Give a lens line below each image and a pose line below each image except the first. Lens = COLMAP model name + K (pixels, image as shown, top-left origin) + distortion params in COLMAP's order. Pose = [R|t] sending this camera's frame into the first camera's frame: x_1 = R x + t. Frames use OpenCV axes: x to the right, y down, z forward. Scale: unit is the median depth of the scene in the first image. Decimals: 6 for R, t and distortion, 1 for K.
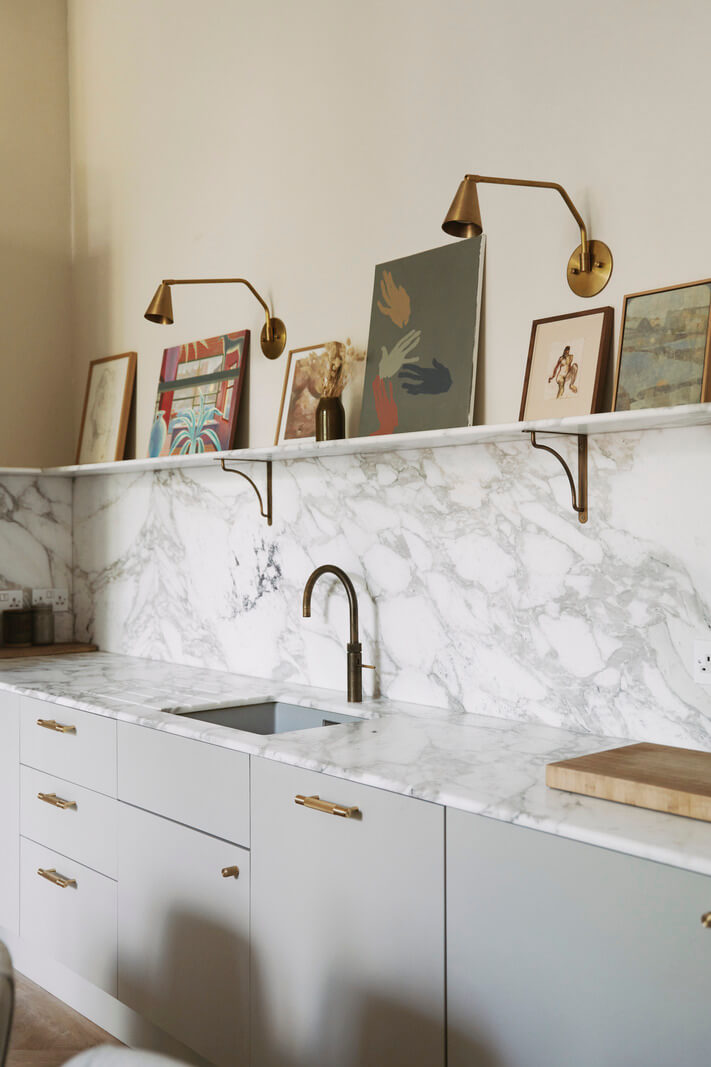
lens RADIAL K [[1150.4, 0, 368.7], [0, 1150.4, 547.3], [0, 0, 1]] dist [0.047769, 0.000000]
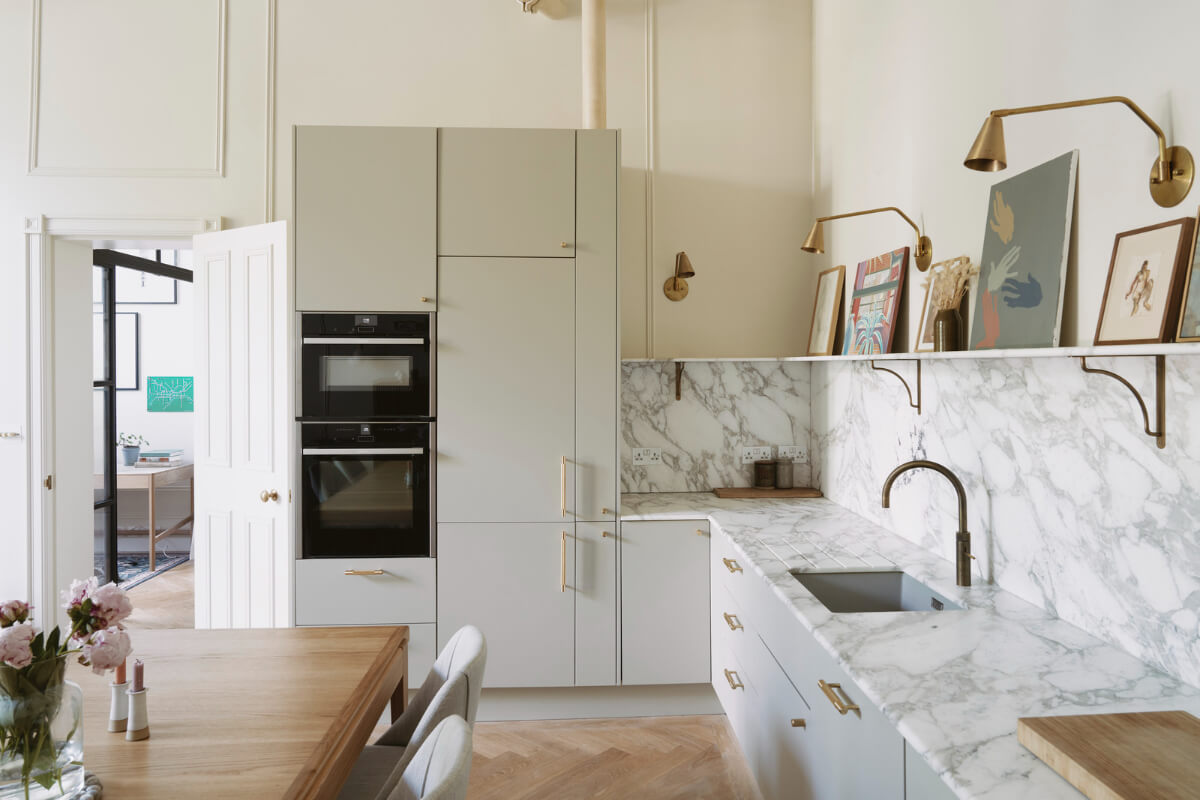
lens RADIAL K [[839.5, 0, 613.9], [0, 839.5, 374.1], [0, 0, 1]] dist [0.006915, -0.004215]
pose [[0.790171, 0.007024, -0.612846, 0.216012], [-0.005763, 0.999975, 0.004030, -0.069681], [0.612859, 0.000347, 0.790192, 0.158176]]
